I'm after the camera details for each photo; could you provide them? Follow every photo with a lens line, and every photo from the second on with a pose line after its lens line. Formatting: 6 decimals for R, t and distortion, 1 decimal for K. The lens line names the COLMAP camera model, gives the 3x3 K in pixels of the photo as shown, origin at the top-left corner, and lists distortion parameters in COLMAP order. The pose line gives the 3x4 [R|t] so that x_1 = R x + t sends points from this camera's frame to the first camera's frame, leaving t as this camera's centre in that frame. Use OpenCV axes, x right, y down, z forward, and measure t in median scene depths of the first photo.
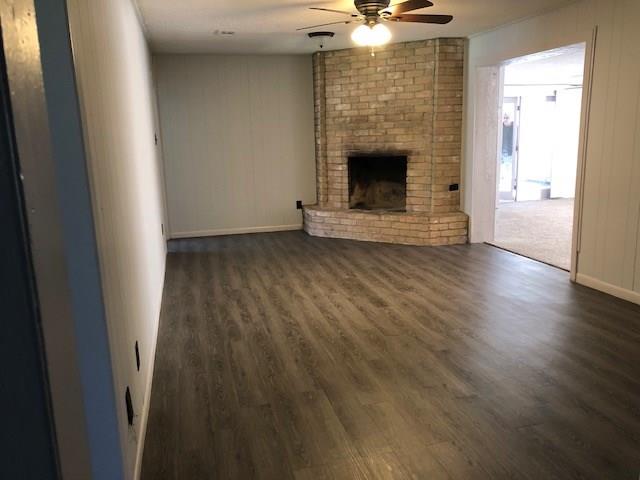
lens RADIAL K [[517.0, 0, 320.0], [0, 517.0, 240.0], [0, 0, 1]] dist [0.156150, -0.423607]
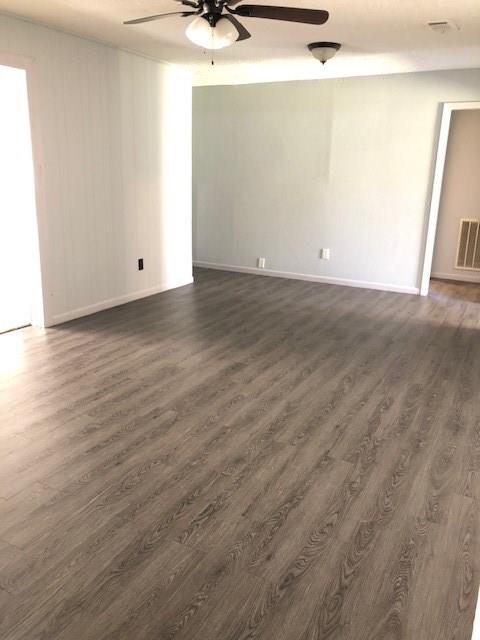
lens RADIAL K [[517.0, 0, 240.0], [0, 517.0, 320.0], [0, 0, 1]] dist [0.156150, -0.423607]
pose [[-0.729903, -0.185510, 0.657896, -0.463645], [0.131352, 0.906467, 0.401329, -0.310557], [-0.670811, 0.379347, -0.637266, 1.540394]]
